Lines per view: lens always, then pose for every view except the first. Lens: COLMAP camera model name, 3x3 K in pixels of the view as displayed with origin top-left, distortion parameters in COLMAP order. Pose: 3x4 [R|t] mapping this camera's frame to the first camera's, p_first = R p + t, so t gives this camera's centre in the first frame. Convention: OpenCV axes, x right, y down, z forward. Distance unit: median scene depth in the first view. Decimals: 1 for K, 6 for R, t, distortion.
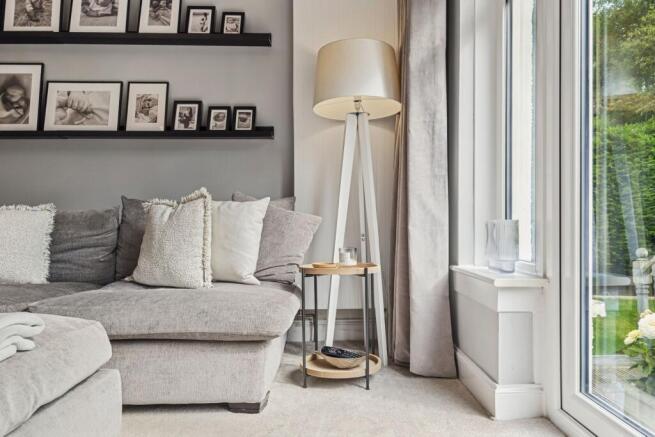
lens RADIAL K [[529.8, 0, 328.7], [0, 529.8, 220.2], [0, 0, 1]] dist [-0.001985, -0.007554]
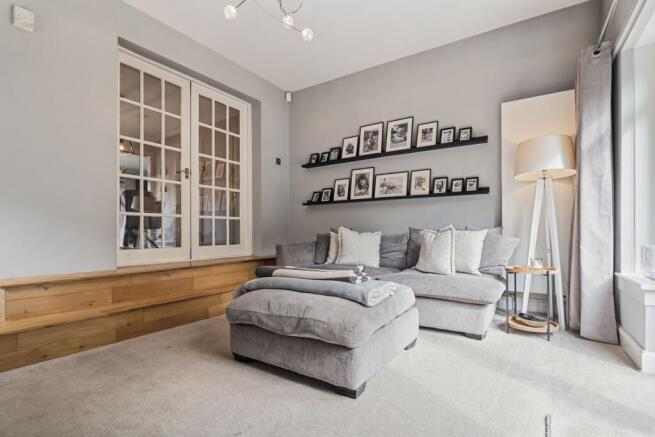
lens RADIAL K [[307.8, 0, 333.9], [0, 307.8, 230.7], [0, 0, 1]] dist [-0.027444, 0.007216]
pose [[0.843892, 0.004753, -0.536492, 0.009743], [-0.005047, 0.999987, 0.000921, -0.034293], [0.536489, 0.001931, 0.843905, -0.194199]]
